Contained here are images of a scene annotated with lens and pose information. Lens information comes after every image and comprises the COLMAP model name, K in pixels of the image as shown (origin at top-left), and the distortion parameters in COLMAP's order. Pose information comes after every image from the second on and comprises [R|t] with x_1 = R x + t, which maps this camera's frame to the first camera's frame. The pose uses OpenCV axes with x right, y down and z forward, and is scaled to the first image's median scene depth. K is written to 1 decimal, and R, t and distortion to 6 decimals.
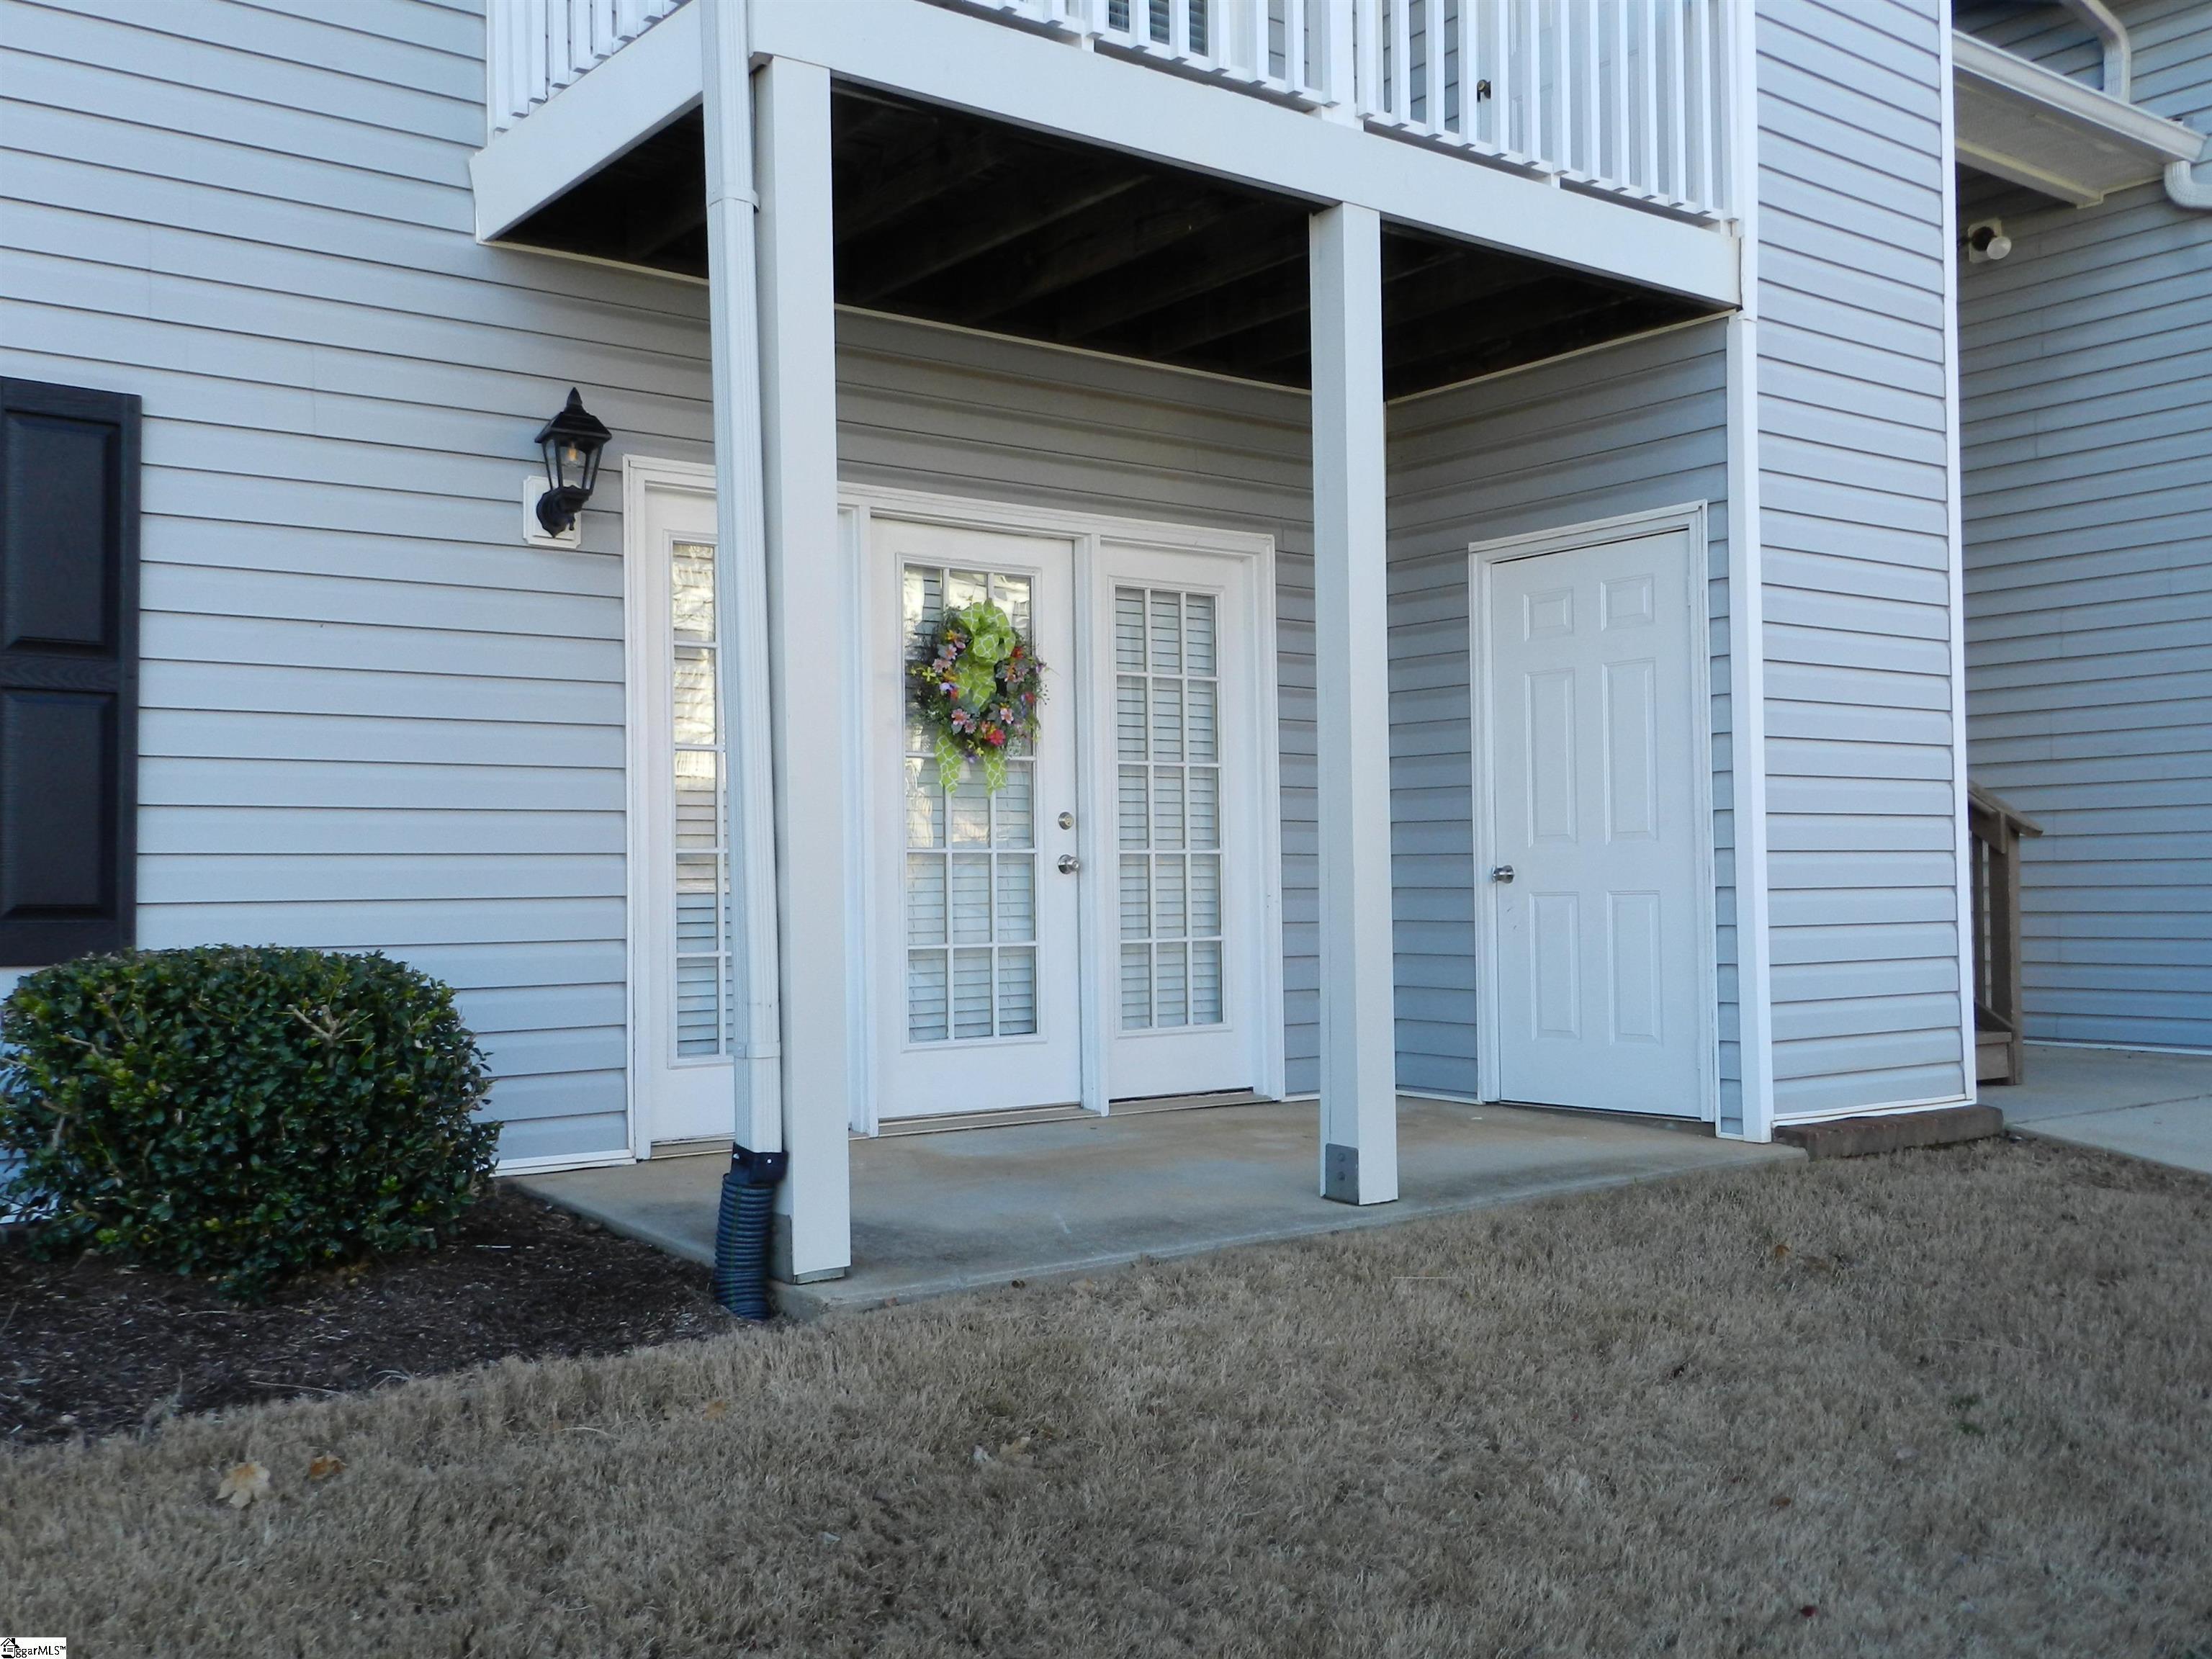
lens RADIAL K [[2095.1, 0, 1106.0], [0, 2095.1, 829.5], [0, 0, 1]] dist [-0.004483, -0.000774]
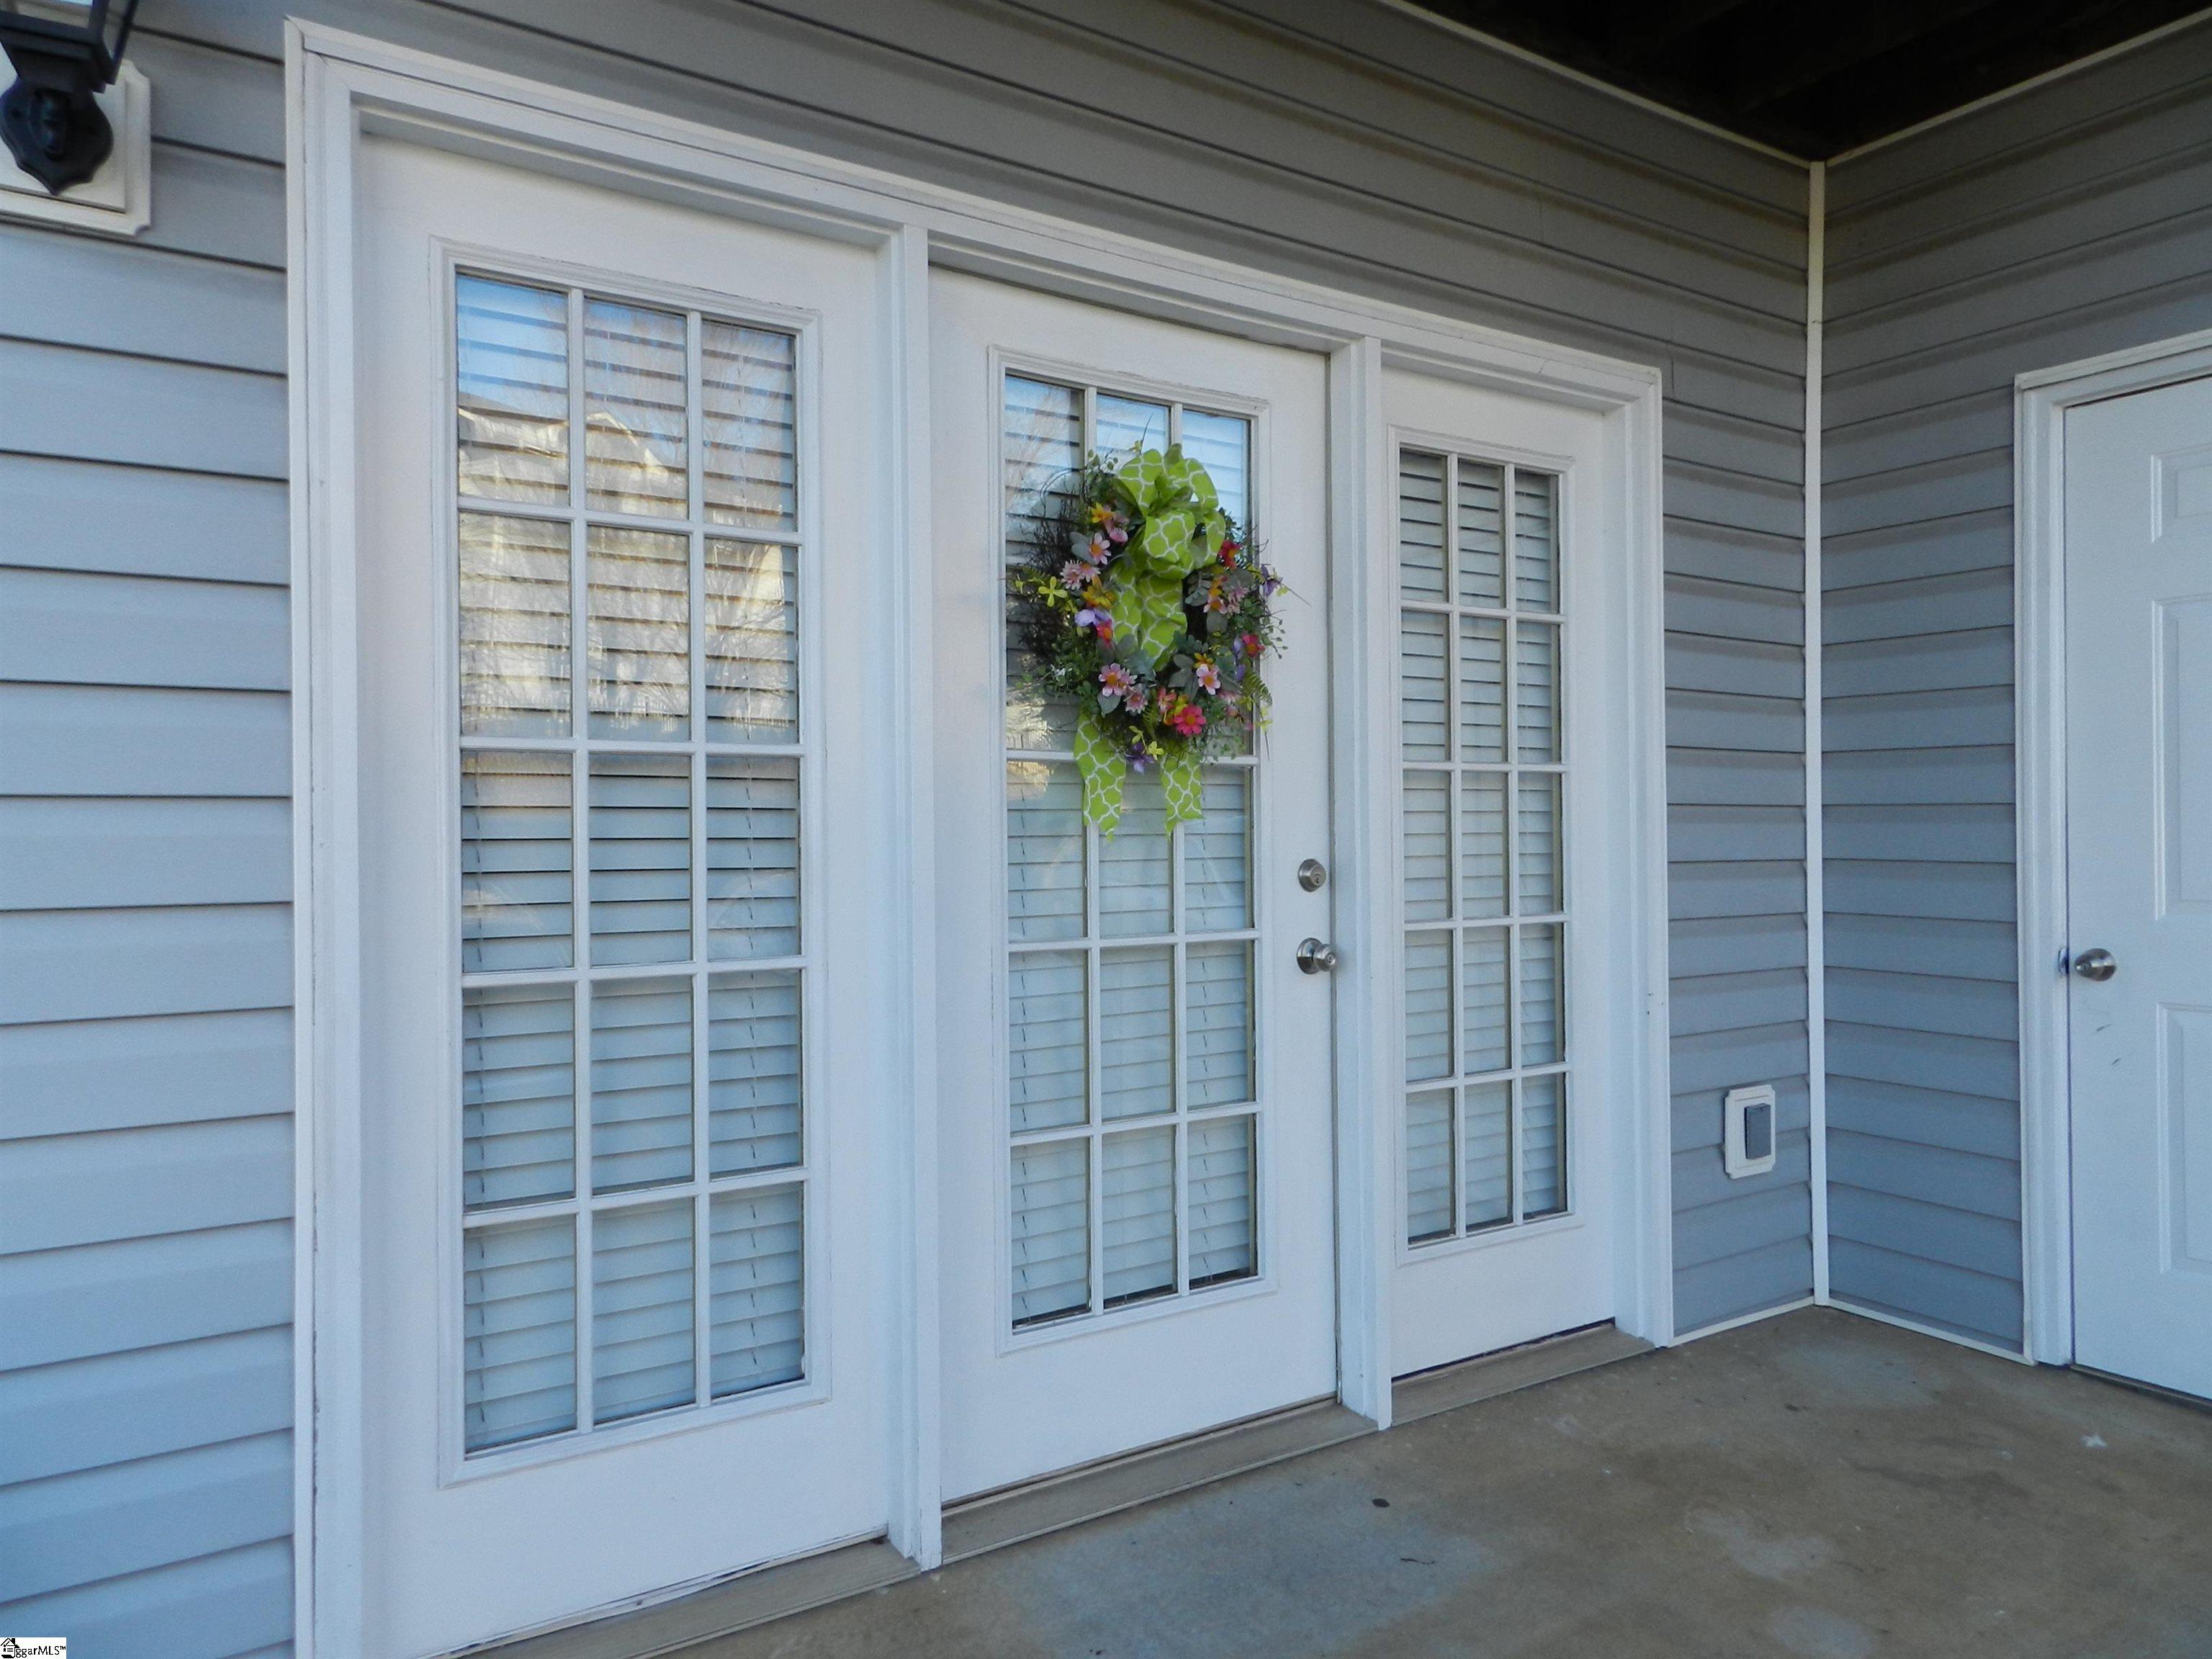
lens RADIAL K [[1487.5, 0, 1106.0], [0, 1487.5, 829.5], [0, 0, 1]] dist [0.054804, -0.000362]
pose [[0.996692, 0.006184, -0.081031, -0.041512], [-0.003714, 0.999525, 0.030590, -0.027903], [0.081182, -0.030188, 0.996242, 0.621178]]
